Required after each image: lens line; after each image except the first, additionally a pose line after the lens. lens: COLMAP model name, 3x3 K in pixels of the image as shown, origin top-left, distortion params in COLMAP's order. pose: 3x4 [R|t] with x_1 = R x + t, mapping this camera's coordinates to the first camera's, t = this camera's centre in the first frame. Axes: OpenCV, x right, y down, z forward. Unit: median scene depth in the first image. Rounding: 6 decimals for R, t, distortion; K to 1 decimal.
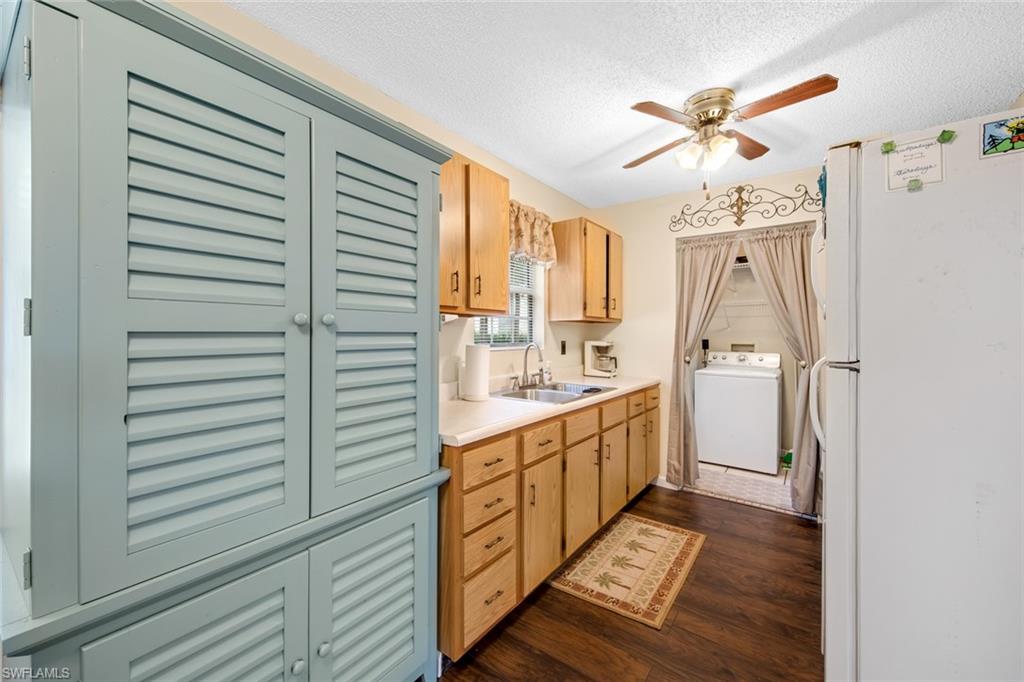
lens RADIAL K [[414.5, 0, 508.9], [0, 414.5, 337.4], [0, 0, 1]] dist [0.019933, -0.003068]
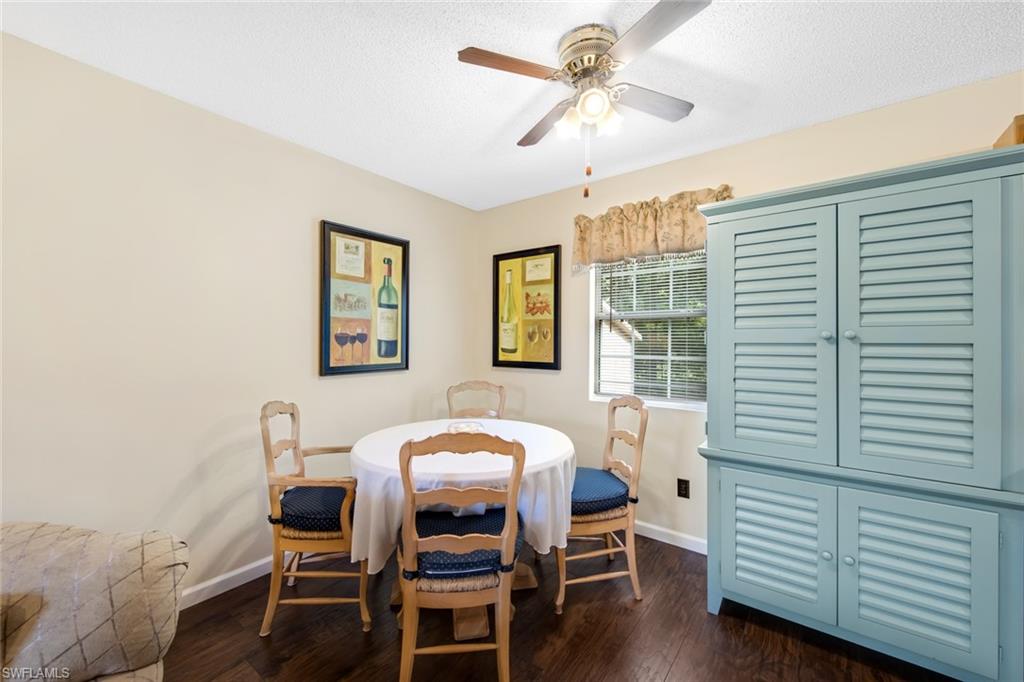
lens RADIAL K [[414.5, 0, 505.6], [0, 414.5, 336.5], [0, 0, 1]] dist [0.019933, -0.003068]
pose [[-0.023484, -0.009553, -0.999679, 0.457113], [-0.006426, 0.999935, -0.009404, -0.006663], [0.999704, 0.006203, -0.023543, -0.073645]]
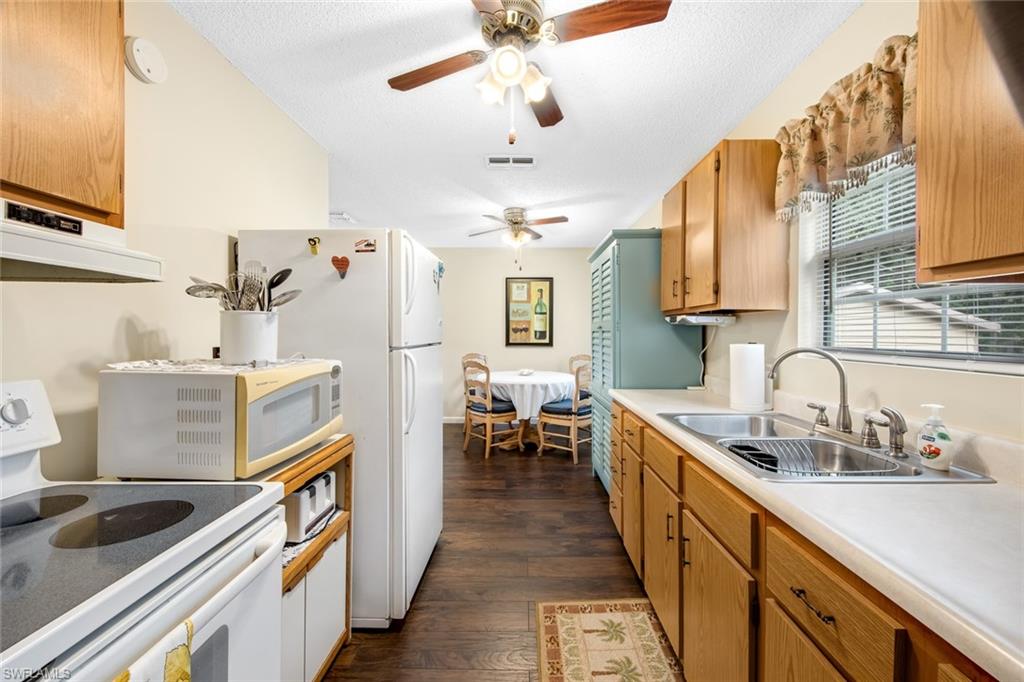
lens RADIAL K [[414.5, 0, 520.2], [0, 414.5, 332.2], [0, 0, 1]] dist [0.019933, -0.003068]
pose [[-0.813426, -0.001676, -0.581667, 0.700711], [-0.005207, 0.999977, 0.004401, -0.006553], [0.581646, 0.006609, -0.813415, 1.269684]]
